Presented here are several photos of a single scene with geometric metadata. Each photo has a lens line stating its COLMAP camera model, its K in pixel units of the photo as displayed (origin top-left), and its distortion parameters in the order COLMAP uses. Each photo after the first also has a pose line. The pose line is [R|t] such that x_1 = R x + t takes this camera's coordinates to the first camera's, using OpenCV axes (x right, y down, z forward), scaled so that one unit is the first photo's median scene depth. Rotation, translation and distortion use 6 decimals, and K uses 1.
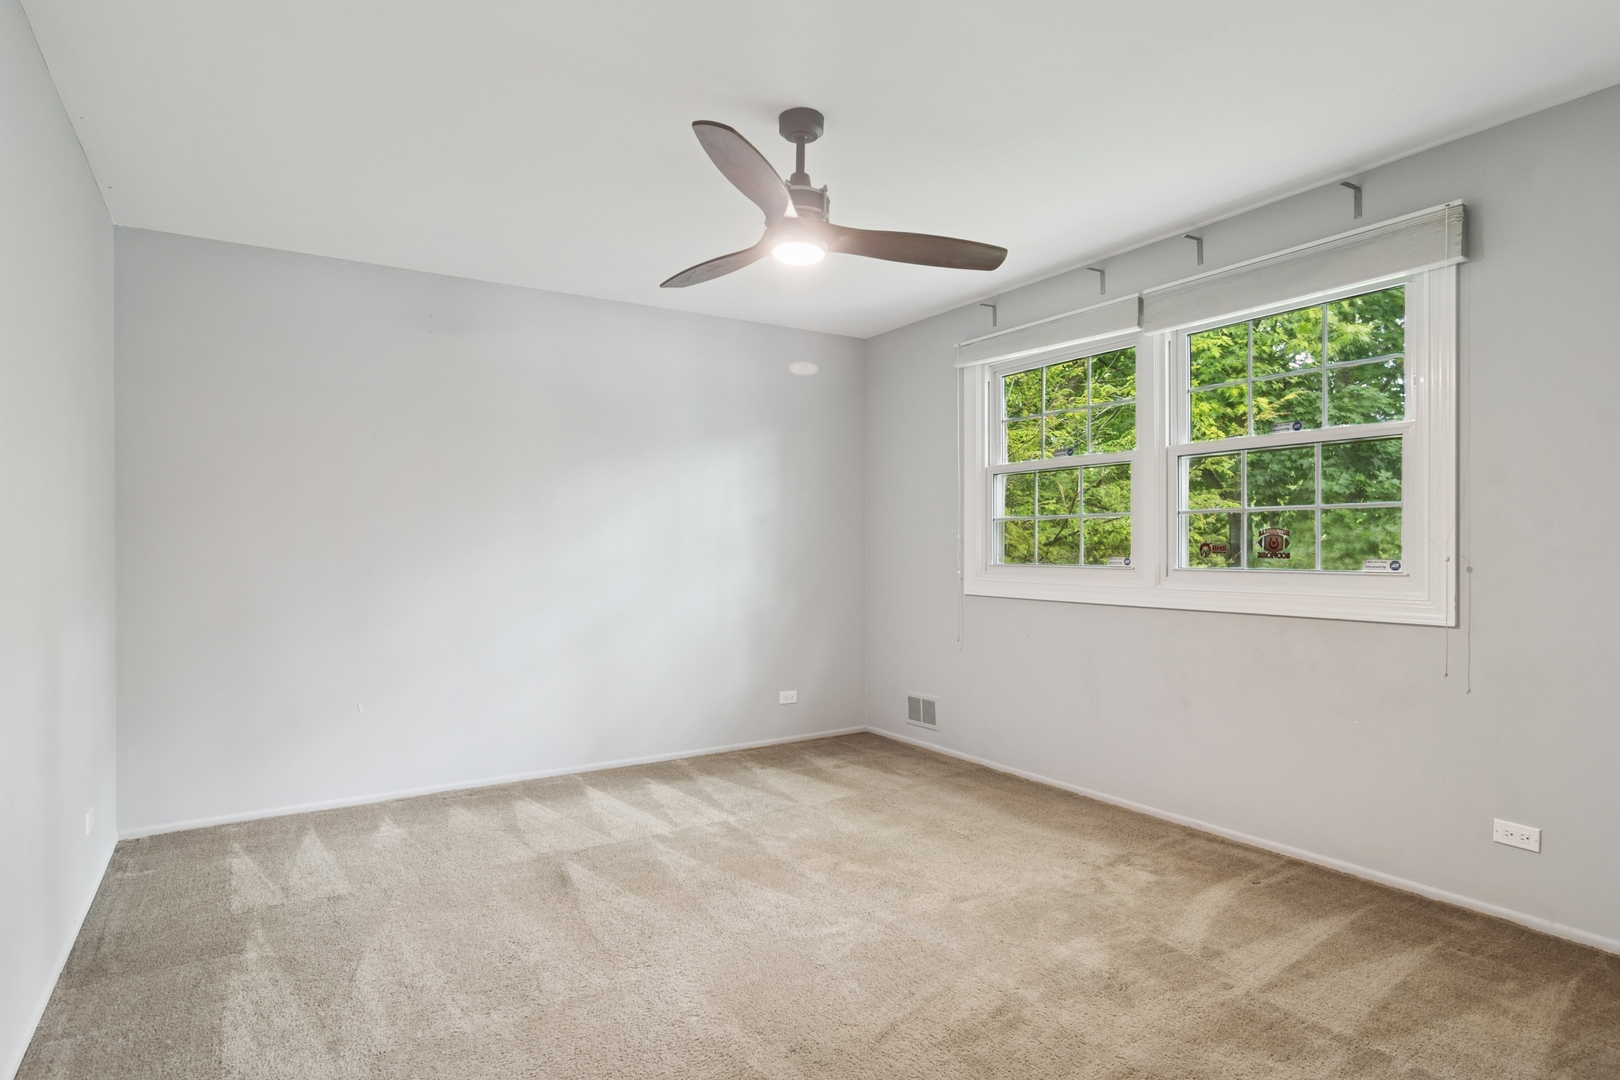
lens RADIAL K [[884.1, 0, 815.2], [0, 884.1, 540.5], [0, 0, 1]] dist [0.004269, 0.000289]
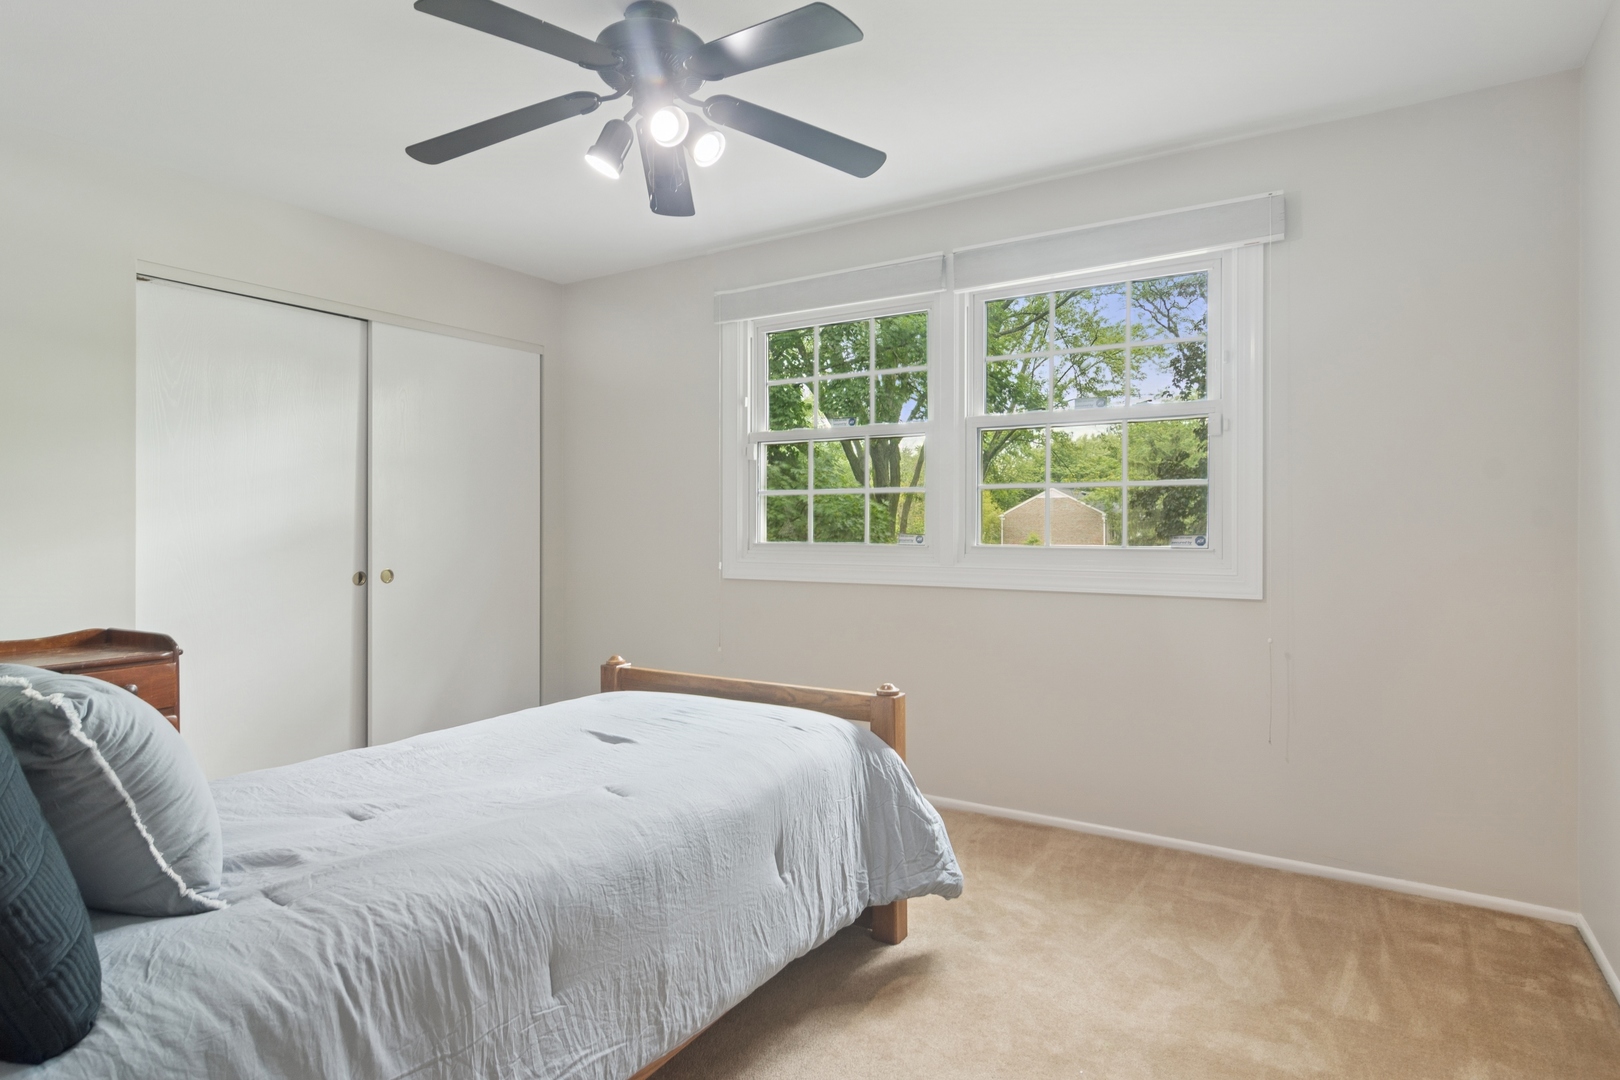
lens RADIAL K [[884.1, 0, 804.0], [0, 884.1, 538.6], [0, 0, 1]] dist [0.004269, 0.000289]
pose [[0.917927, -0.010391, 0.396613, -0.145007], [0.000666, 0.999696, 0.024649, -0.000242], [-0.396748, -0.022362, 0.917655, 0.198593]]
